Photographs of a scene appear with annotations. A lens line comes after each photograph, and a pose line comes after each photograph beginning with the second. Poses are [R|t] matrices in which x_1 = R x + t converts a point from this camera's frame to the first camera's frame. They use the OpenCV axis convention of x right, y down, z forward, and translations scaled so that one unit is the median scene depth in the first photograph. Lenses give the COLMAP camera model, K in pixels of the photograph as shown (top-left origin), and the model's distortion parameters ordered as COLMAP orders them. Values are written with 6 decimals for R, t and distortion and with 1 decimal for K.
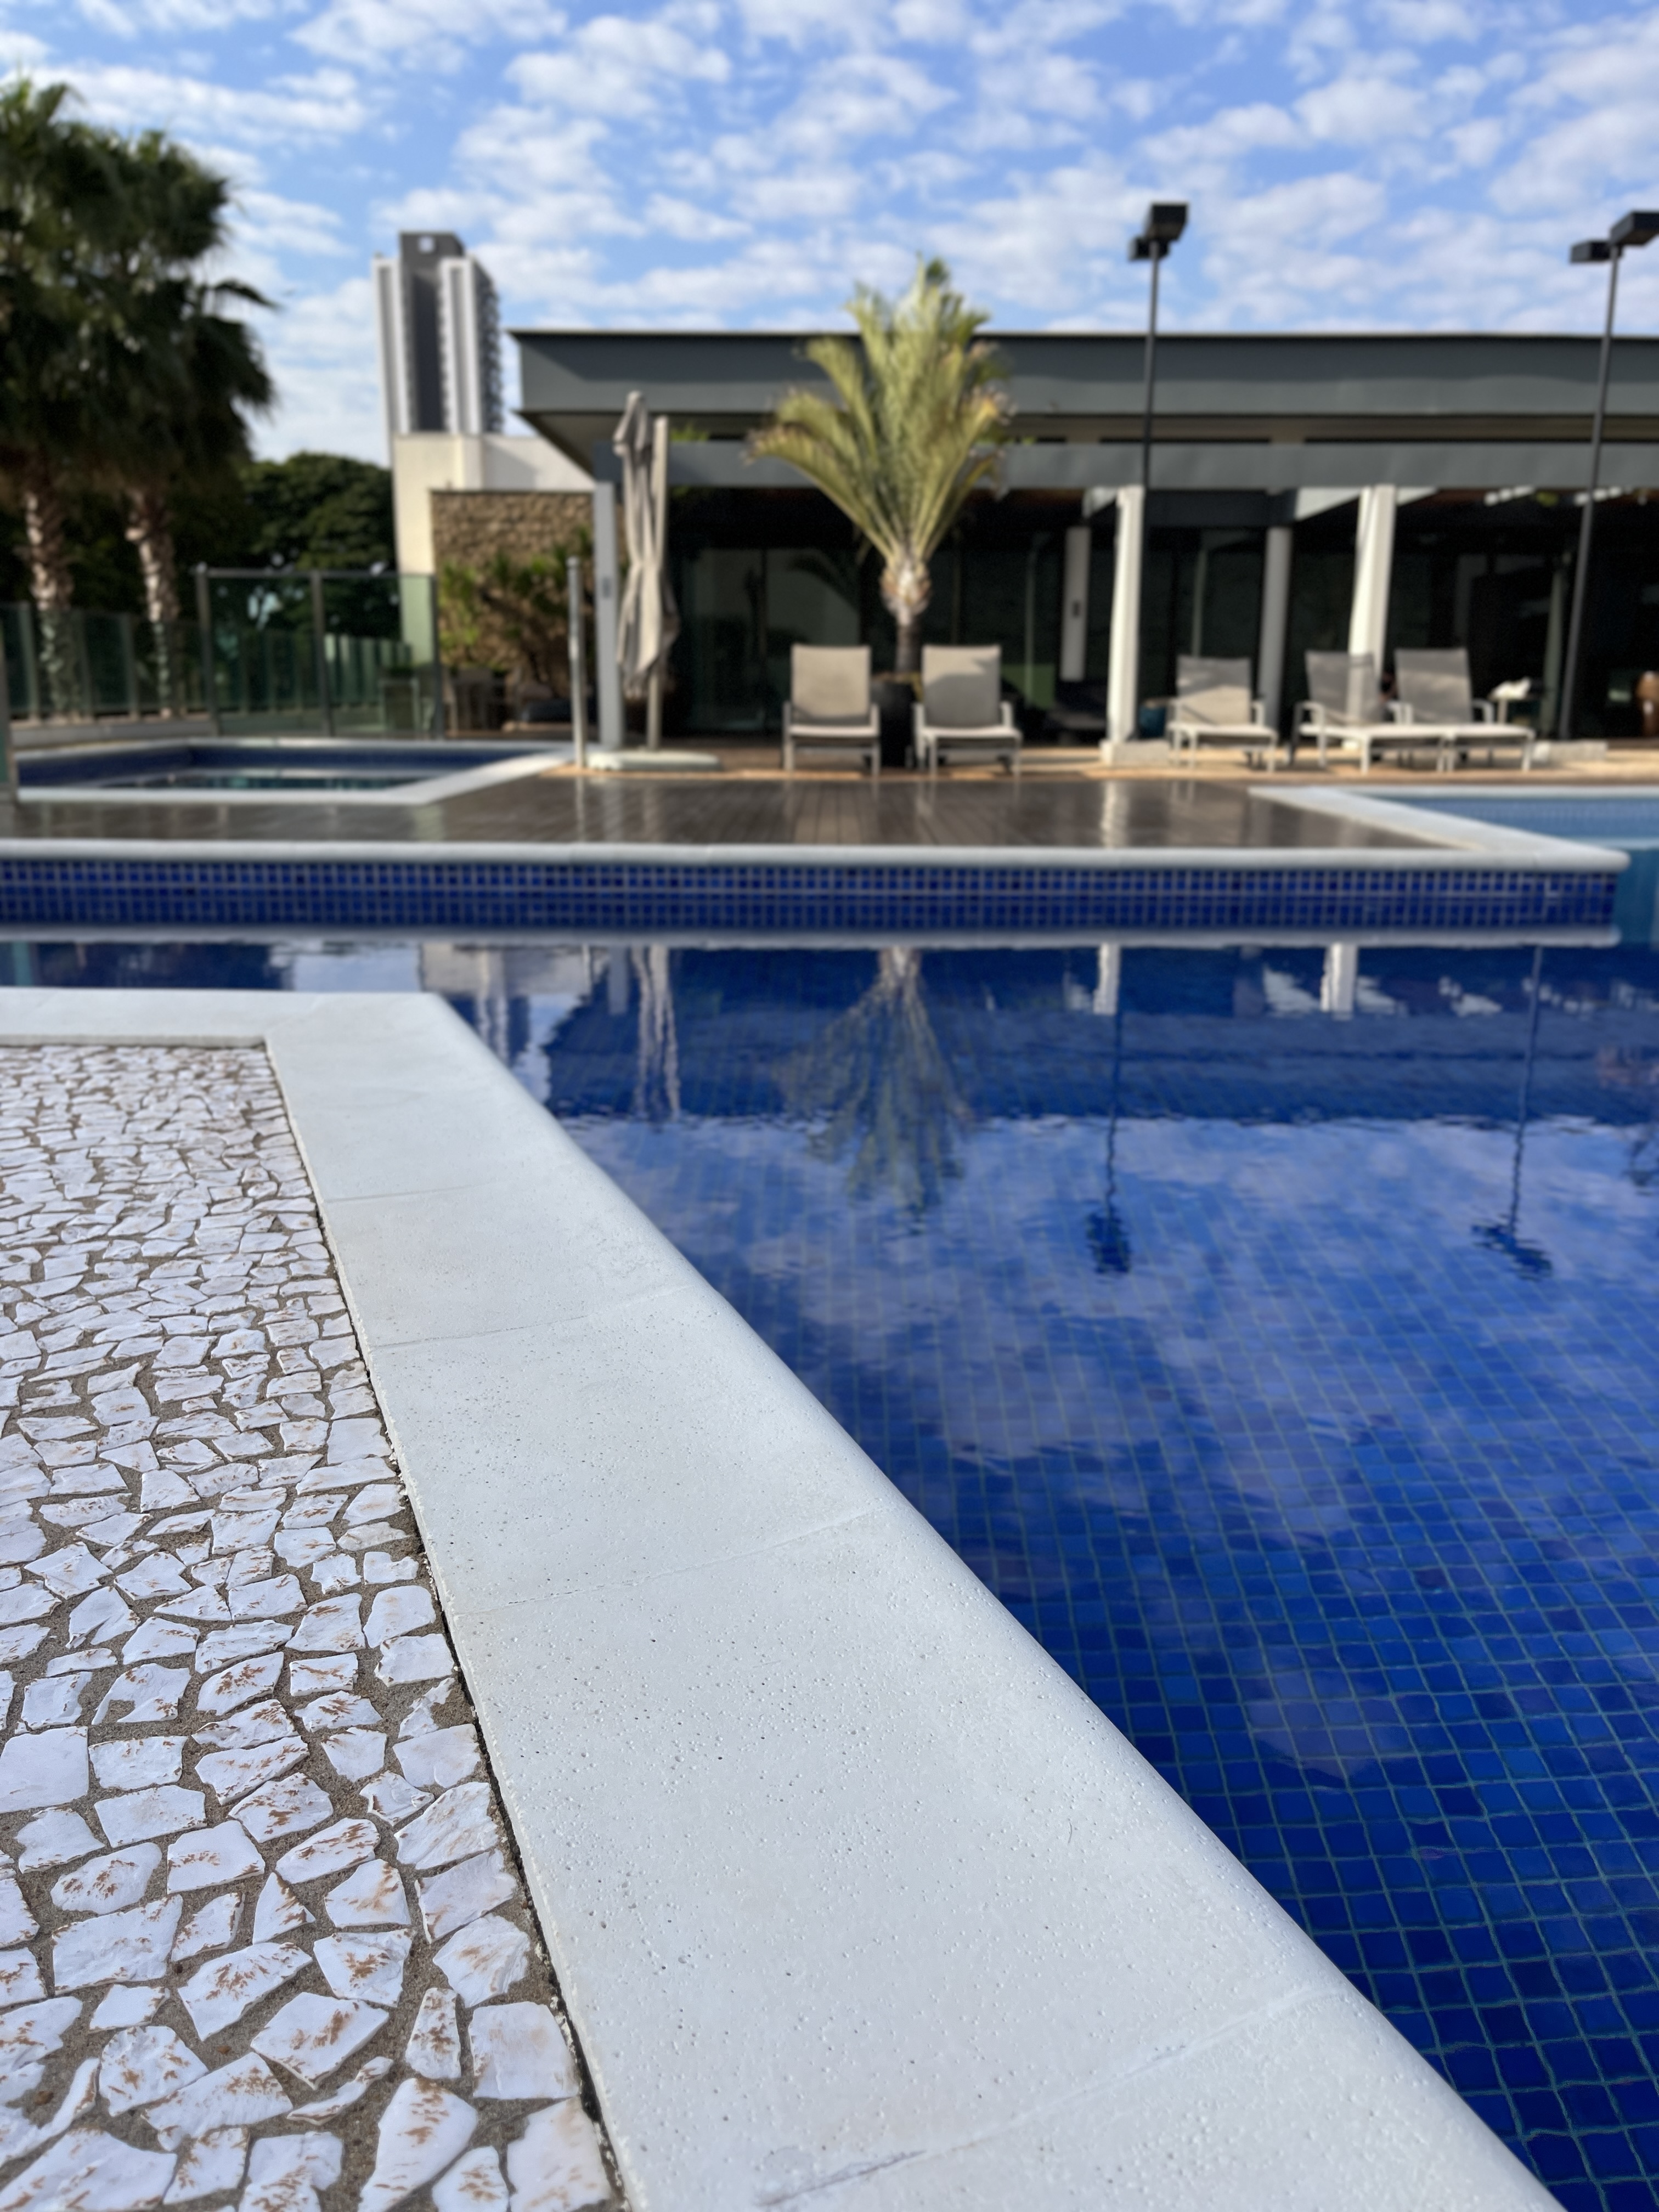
lens RADIAL K [[1636.8, 0, 829.5], [0, 1636.8, 1106.0], [0, 0, 1]] dist [0.050770, -0.094519]
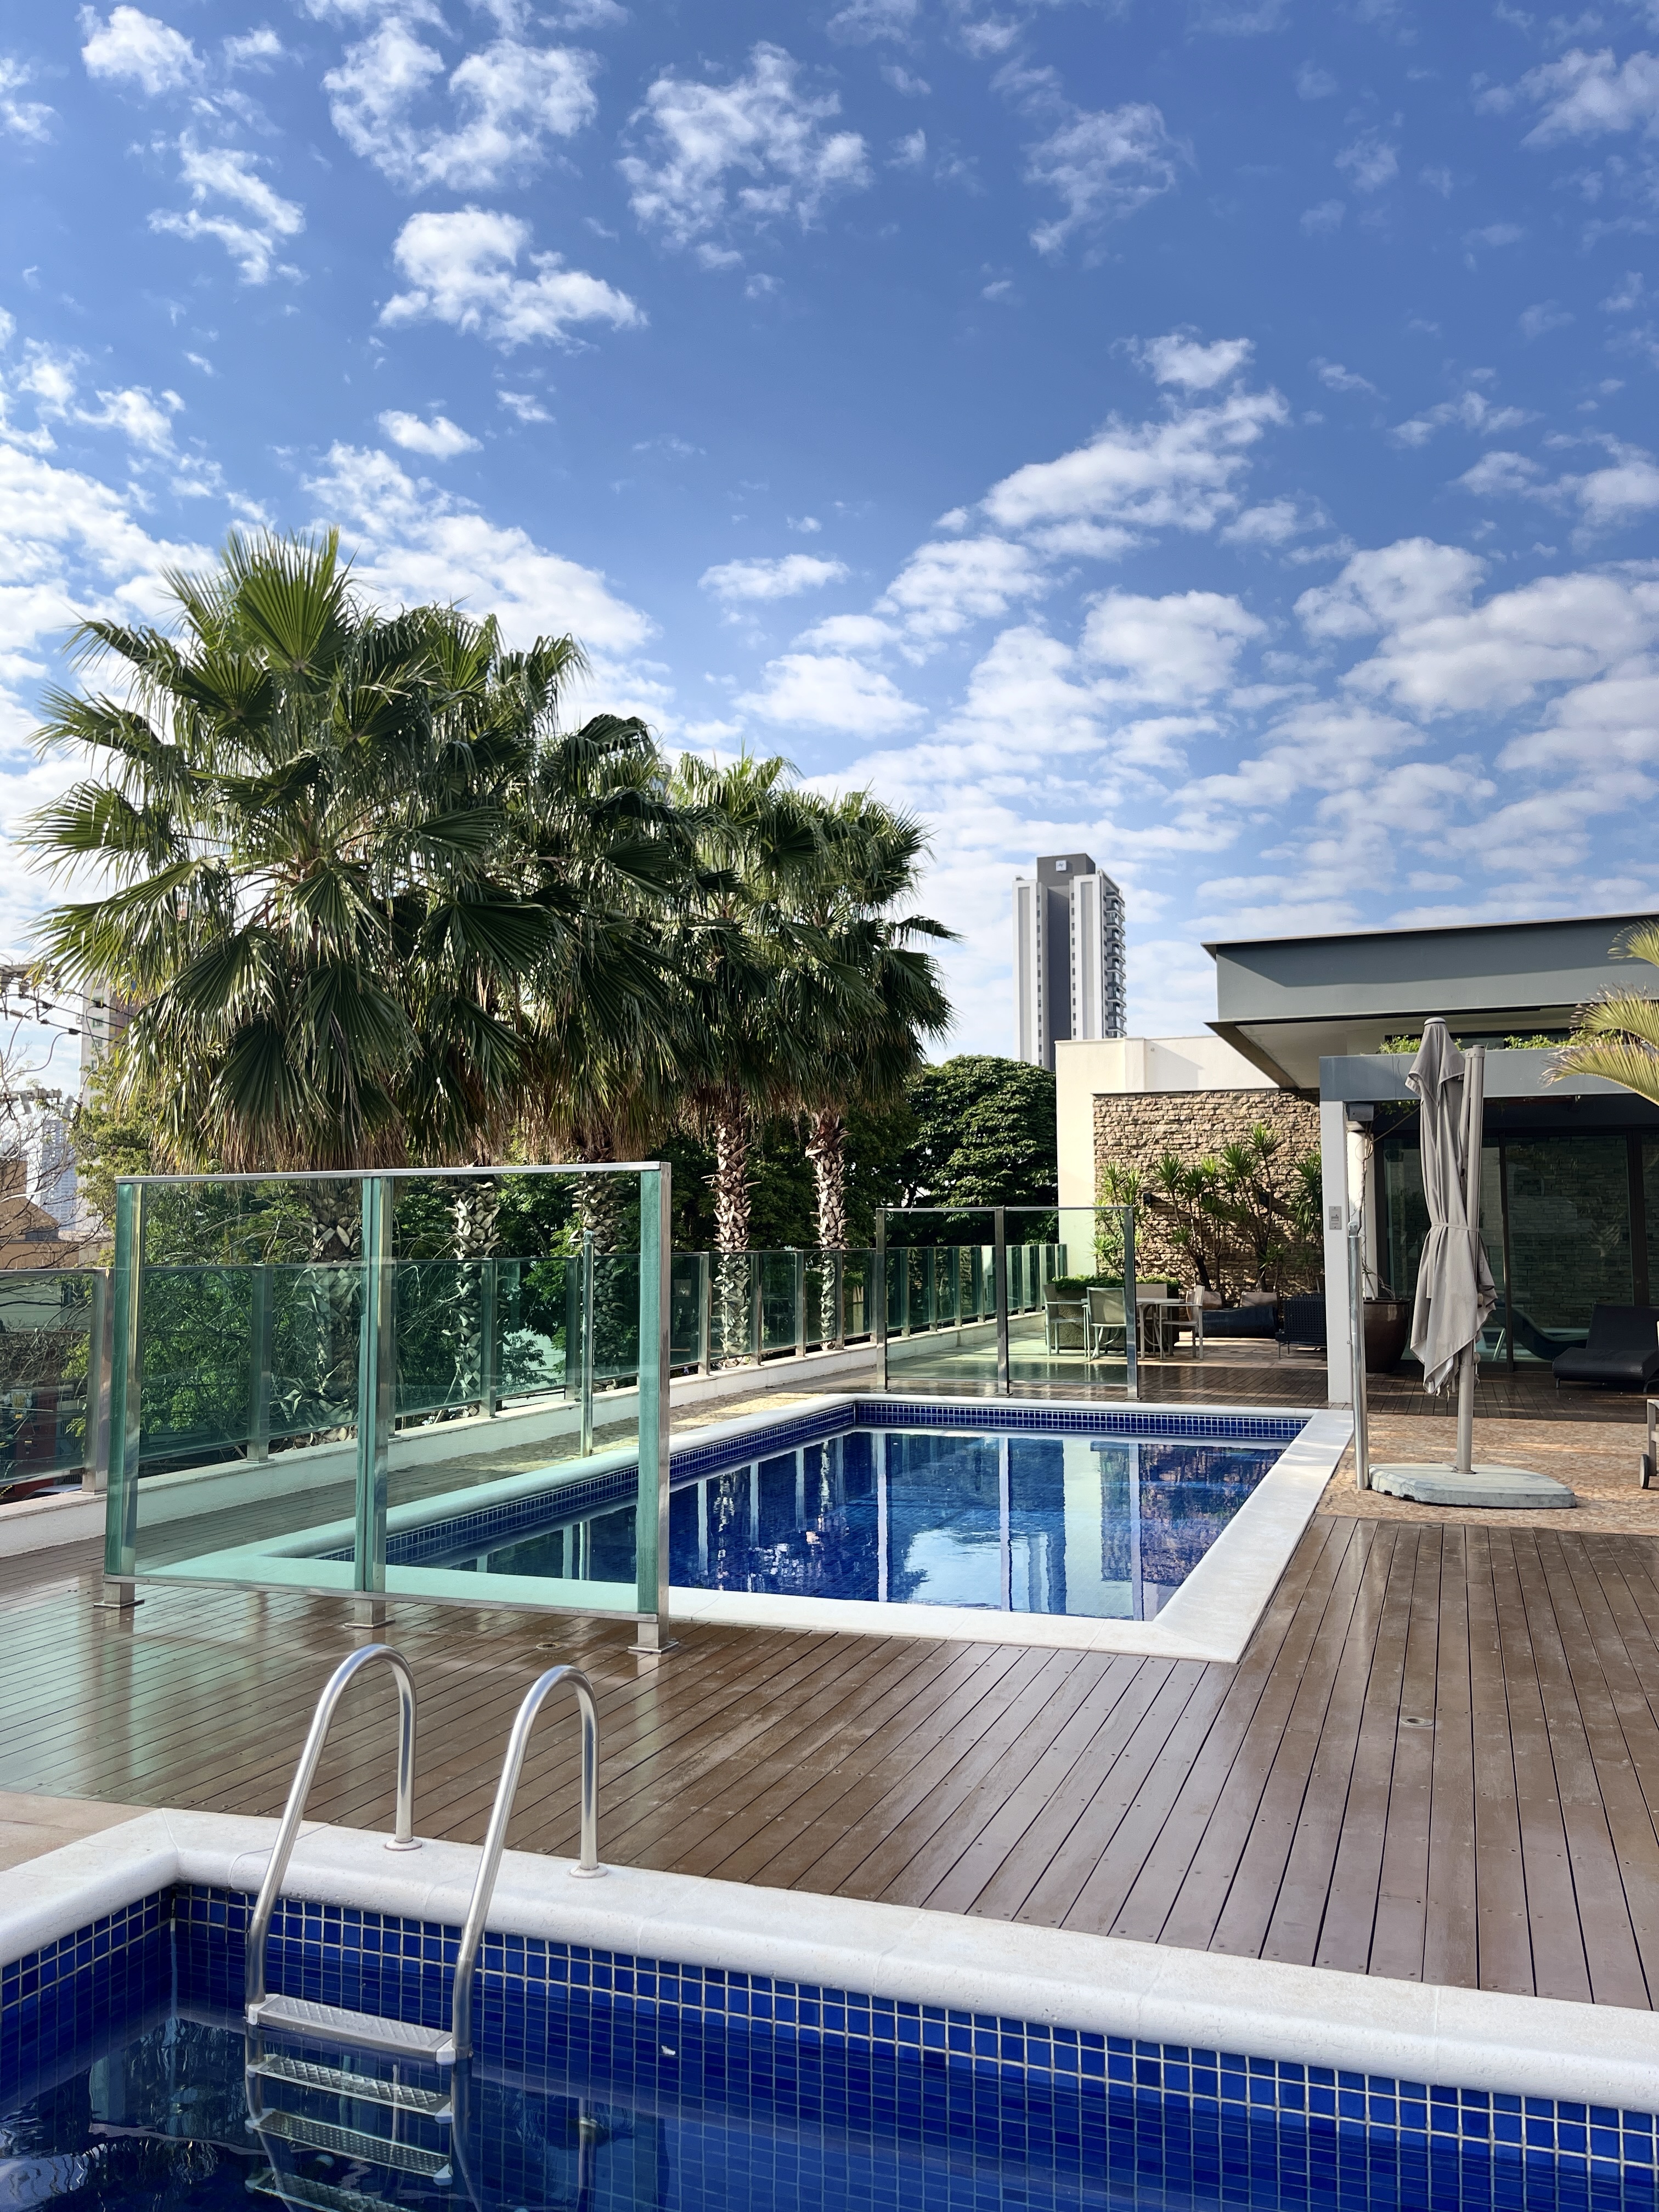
lens RADIAL K [[1636.8, 0, 829.5], [0, 1636.8, 1106.0], [0, 0, 1]] dist [0.050770, -0.094519]
pose [[0.934945, -0.041364, -0.352372, -0.057377], [-0.075793, 0.946968, -0.312262, -0.063736], [0.346602, 0.318655, 0.882228, 0.110559]]
